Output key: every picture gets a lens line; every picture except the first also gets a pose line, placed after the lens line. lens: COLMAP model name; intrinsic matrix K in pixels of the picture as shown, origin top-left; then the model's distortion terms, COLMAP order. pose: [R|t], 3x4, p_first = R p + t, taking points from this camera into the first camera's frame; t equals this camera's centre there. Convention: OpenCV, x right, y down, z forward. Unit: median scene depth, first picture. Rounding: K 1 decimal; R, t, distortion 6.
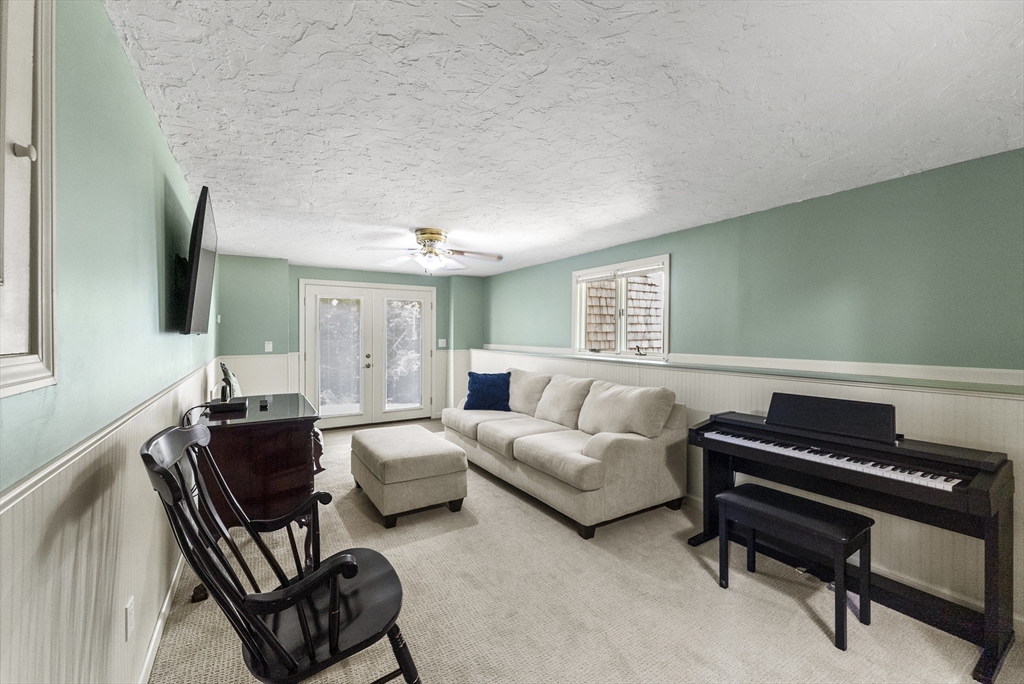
lens RADIAL K [[418.3, 0, 505.9], [0, 418.3, 341.9], [0, 0, 1]] dist [0.000647, 0.000052]
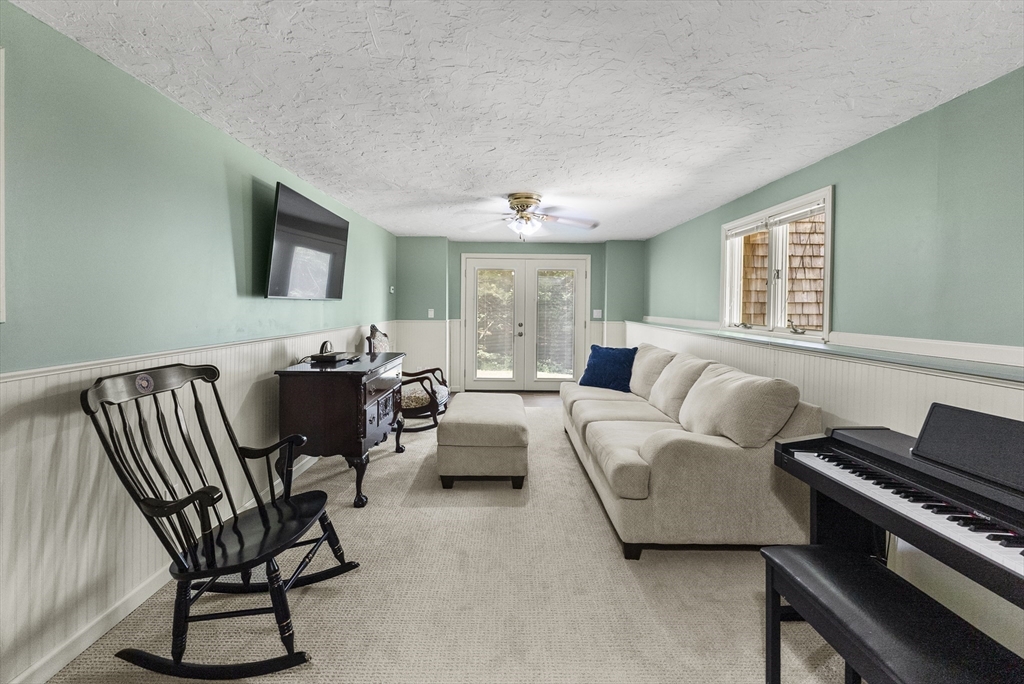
lens RADIAL K [[424.6, 0, 503.4], [0, 424.6, 314.1], [0, 0, 1]] dist [-0.000163, 0.000043]
pose [[0.855825, 0.018789, -0.516924, 0.299330], [-0.019443, 0.999802, 0.004151, 0.006278], [0.516899, 0.006498, 0.856021, 0.139042]]
